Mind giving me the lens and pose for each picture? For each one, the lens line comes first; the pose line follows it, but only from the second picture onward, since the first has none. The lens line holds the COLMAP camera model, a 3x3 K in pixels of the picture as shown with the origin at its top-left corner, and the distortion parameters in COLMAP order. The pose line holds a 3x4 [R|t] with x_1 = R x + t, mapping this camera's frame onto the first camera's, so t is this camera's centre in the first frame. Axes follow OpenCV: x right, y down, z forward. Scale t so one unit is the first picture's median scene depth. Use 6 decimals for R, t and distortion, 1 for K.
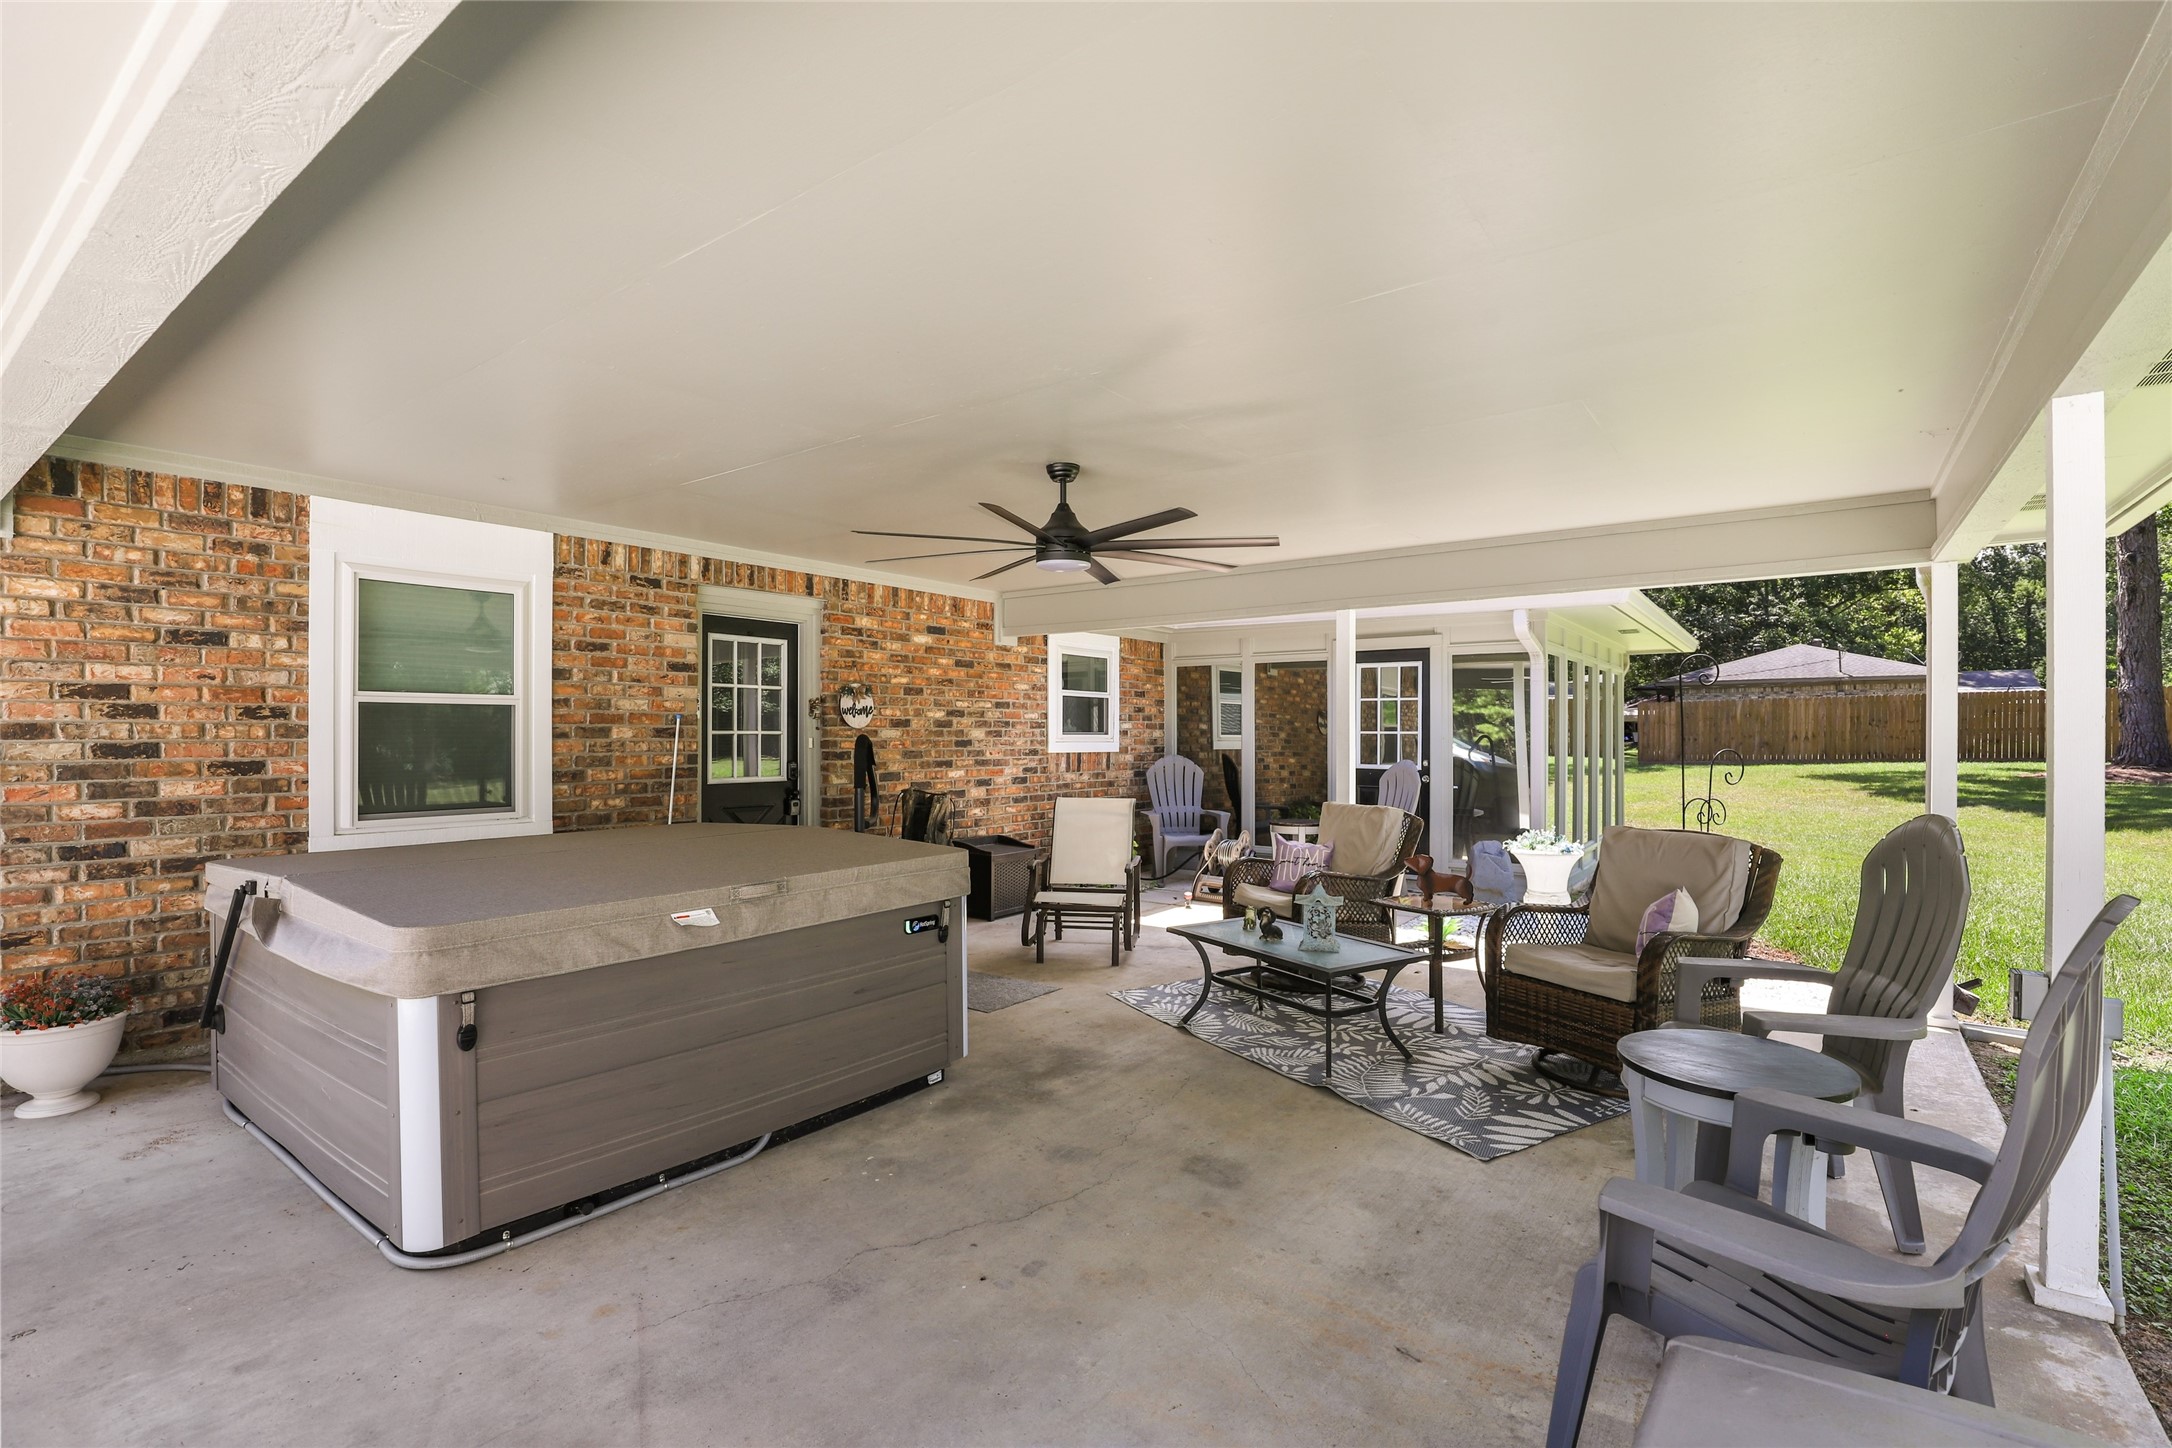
lens RADIAL K [[986.2, 0, 1080.1], [0, 986.2, 721.0], [0, 0, 1]] dist [-0.032965, 0.000101]
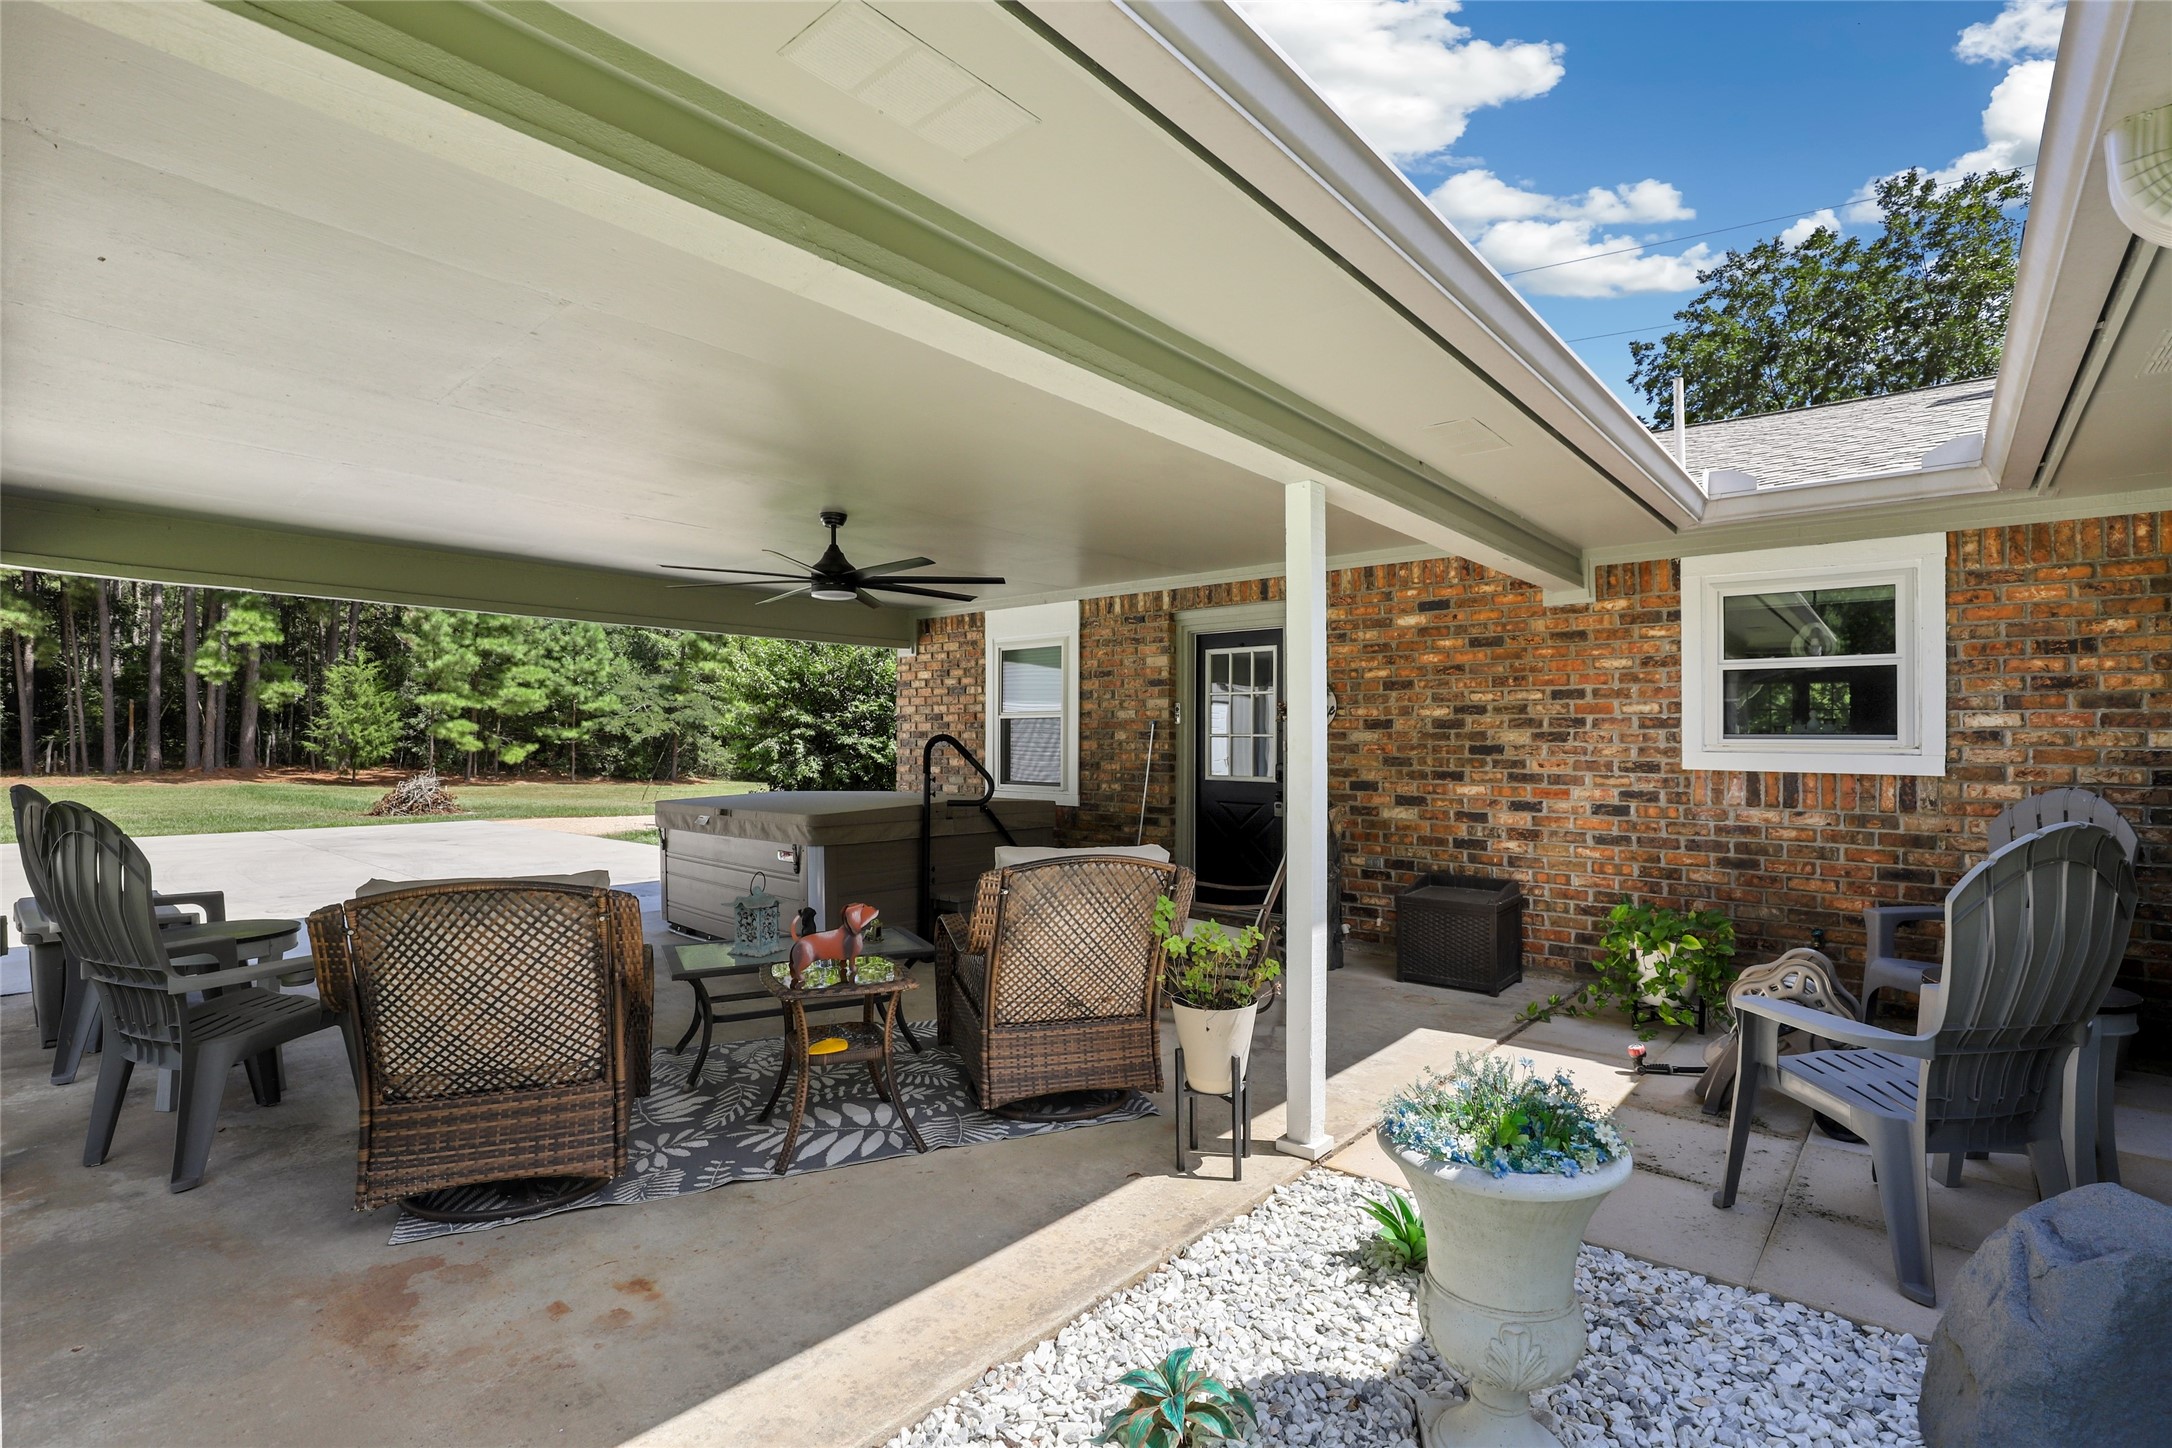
lens RADIAL K [[986.2, 0, 1085.9], [0, 986.2, 732.8], [0, 0, 1]] dist [-0.032965, 0.000101]
pose [[-0.072699, -0.013477, -0.997263, 0.640352], [0.002698, 0.999902, -0.013709, 0.019330], [0.997350, -0.003687, -0.072655, 0.759724]]
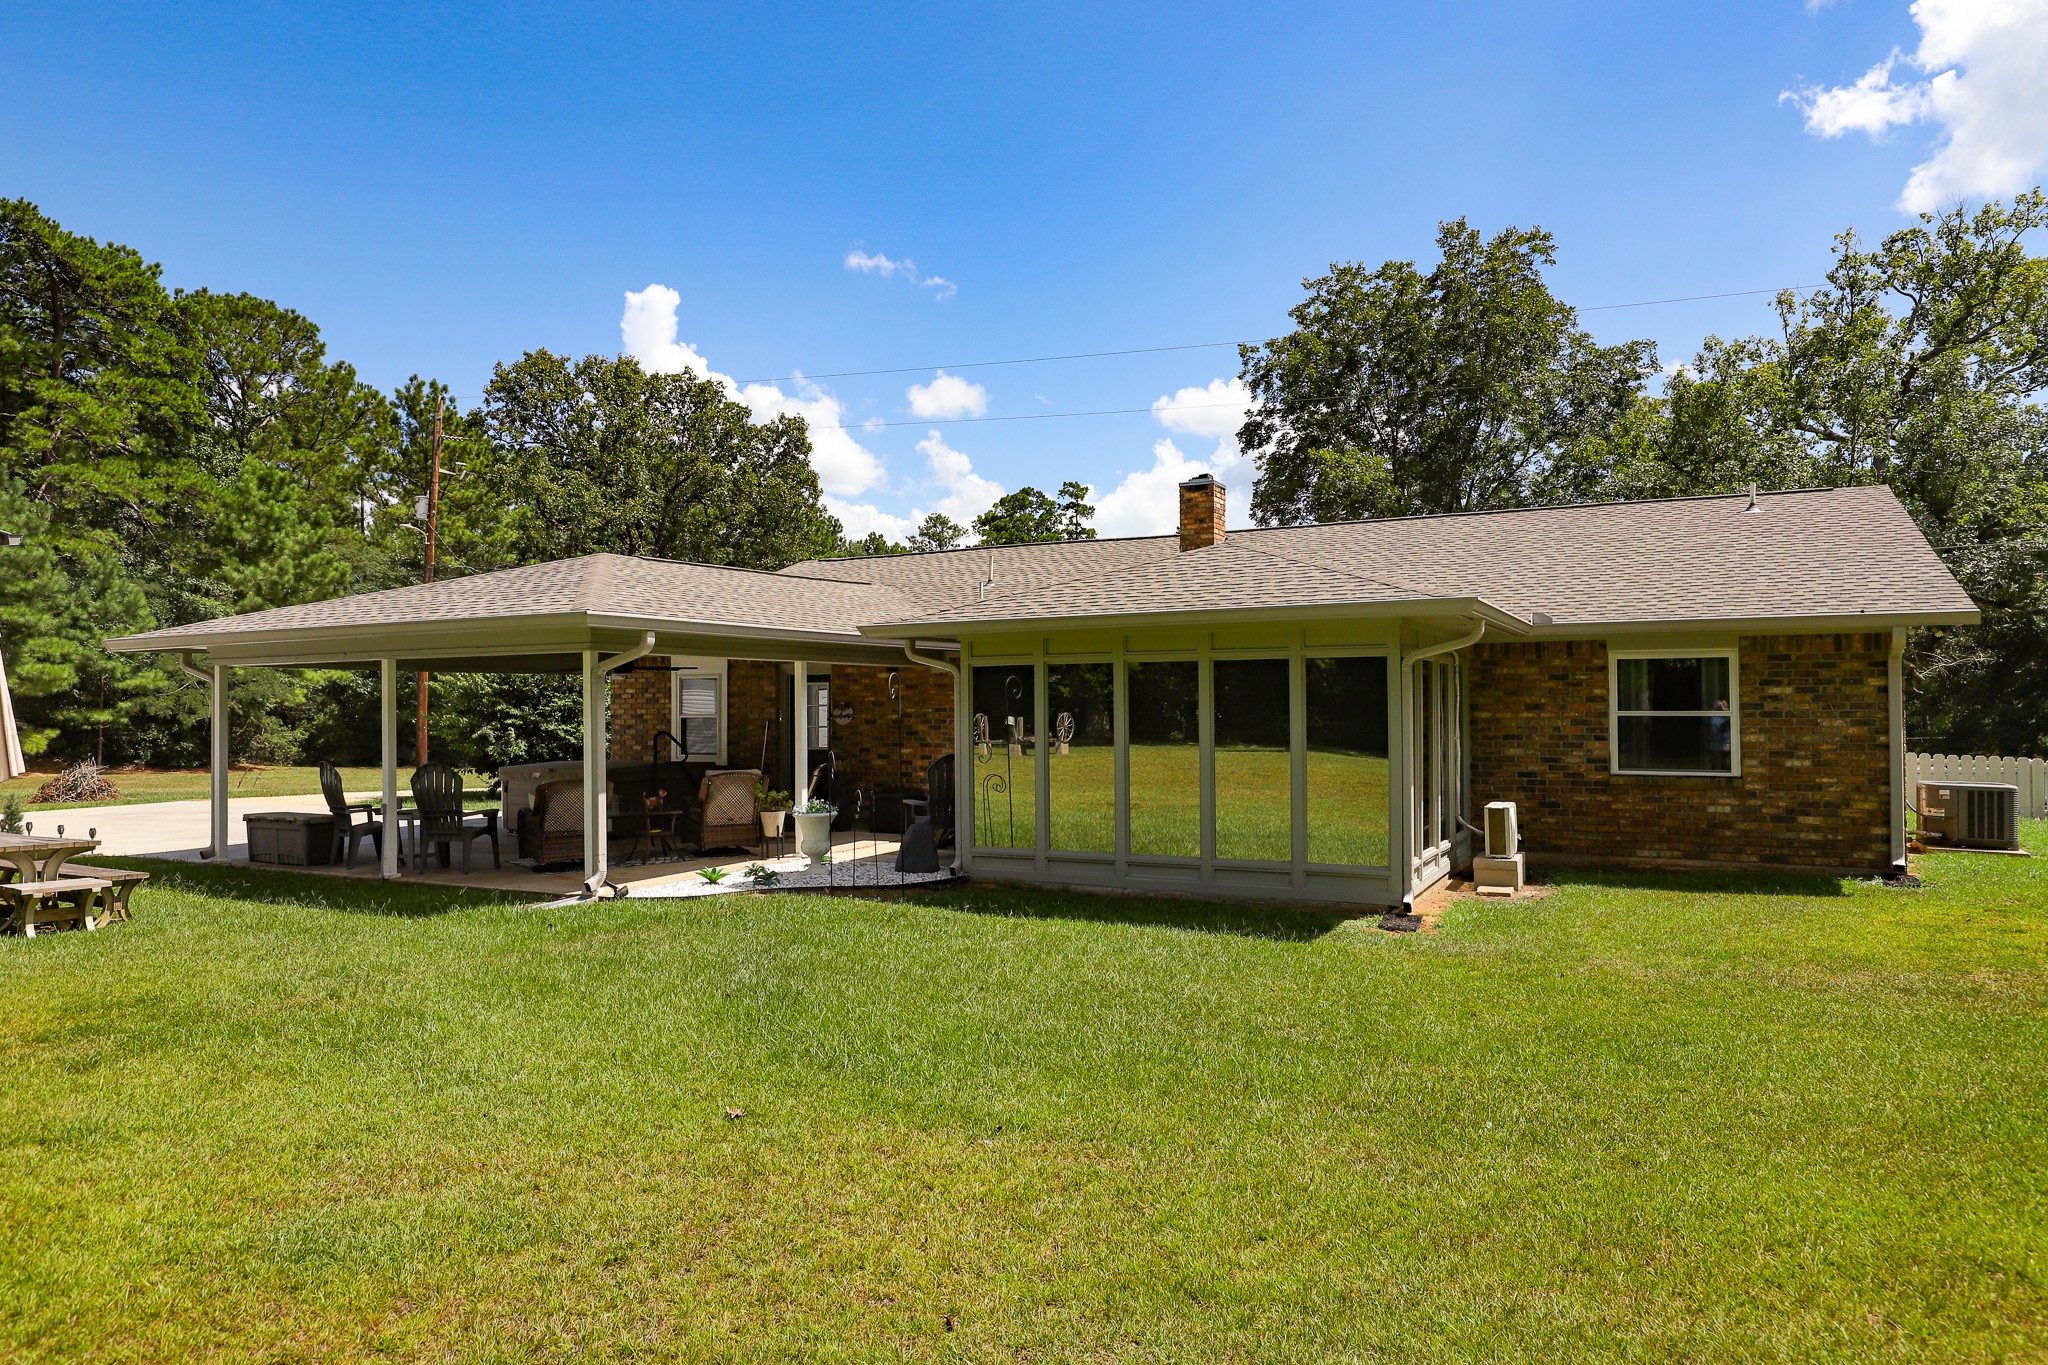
lens RADIAL K [[1232.4, 0, 1053.3], [0, 1232.4, 692.4], [0, 0, 1]] dist [-0.017930, 0.004264]
pose [[0.189172, -0.017261, -0.981792, 2.032944], [0.016329, 0.999763, -0.014431, -0.013264], [0.981808, -0.013302, 0.189409, 0.843196]]
